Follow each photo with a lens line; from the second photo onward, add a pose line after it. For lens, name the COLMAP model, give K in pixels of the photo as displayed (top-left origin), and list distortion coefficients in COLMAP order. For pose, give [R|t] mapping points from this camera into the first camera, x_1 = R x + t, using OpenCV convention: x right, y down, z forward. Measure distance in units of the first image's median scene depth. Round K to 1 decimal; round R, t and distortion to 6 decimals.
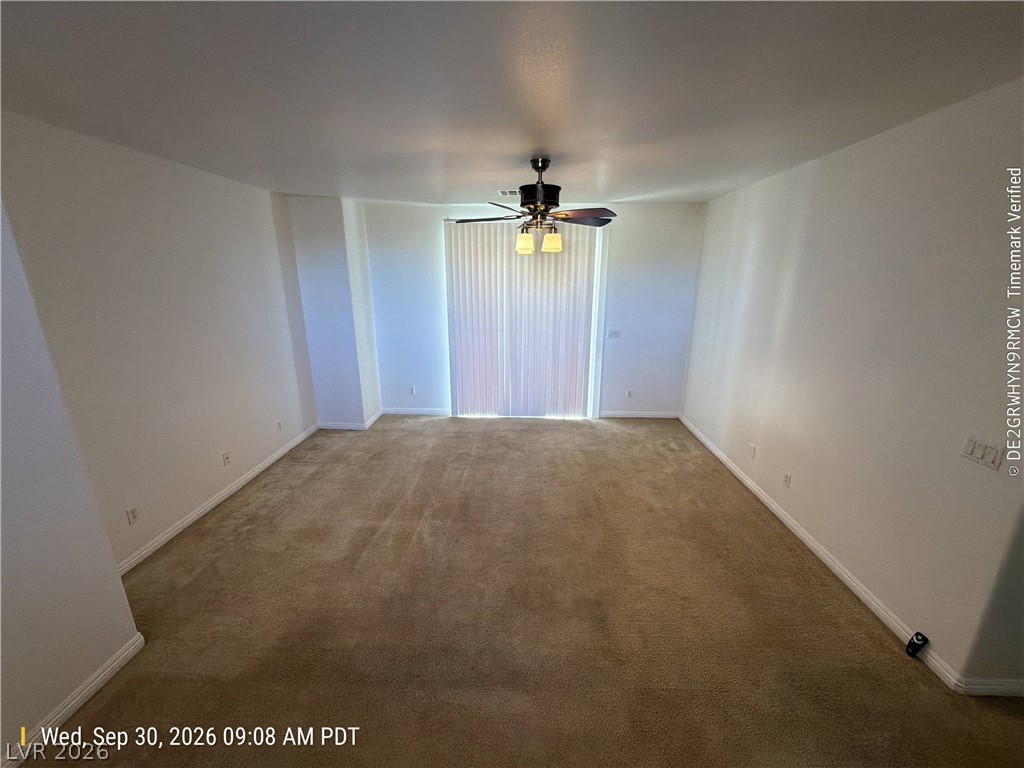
lens RADIAL K [[412.6, 0, 508.4], [0, 412.6, 384.9], [0, 0, 1]] dist [0.001158, 0.000040]
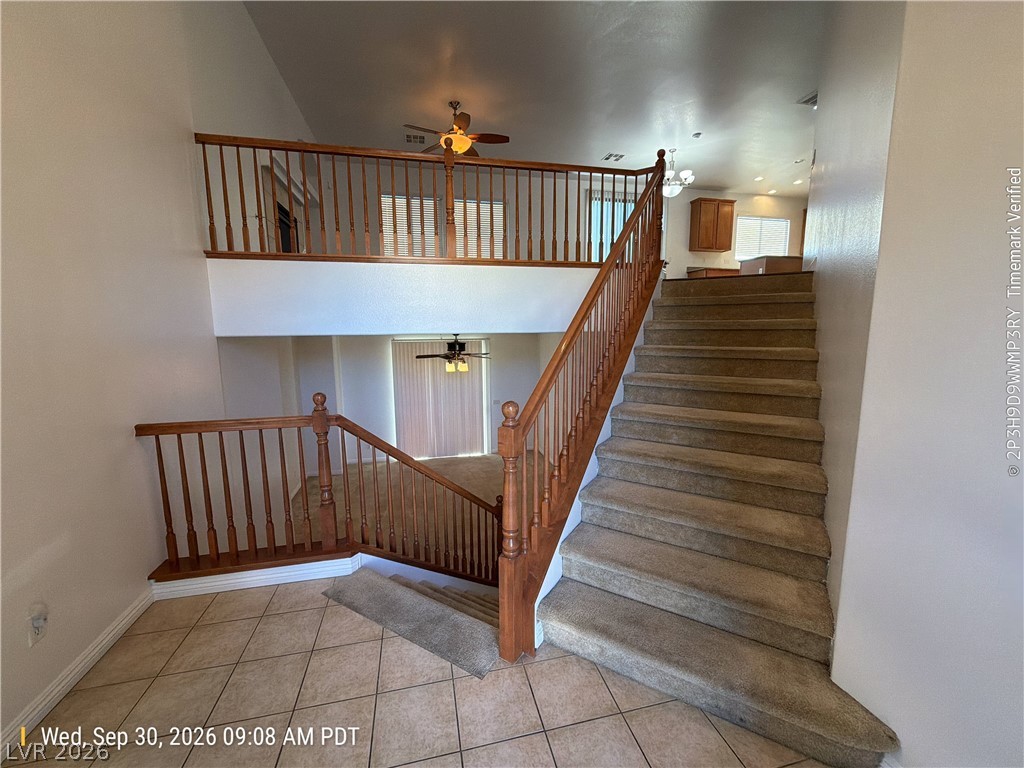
lens RADIAL K [[412.6, 0, 510.5], [0, 412.6, 383.5], [0, 0, 1]] dist [0.001158, 0.000040]
pose [[0.962334, -0.044834, 0.268148, -0.137830], [0.078953, 0.989889, -0.117841, 0.005723], [-0.260154, 0.134573, 0.956143, -0.641924]]
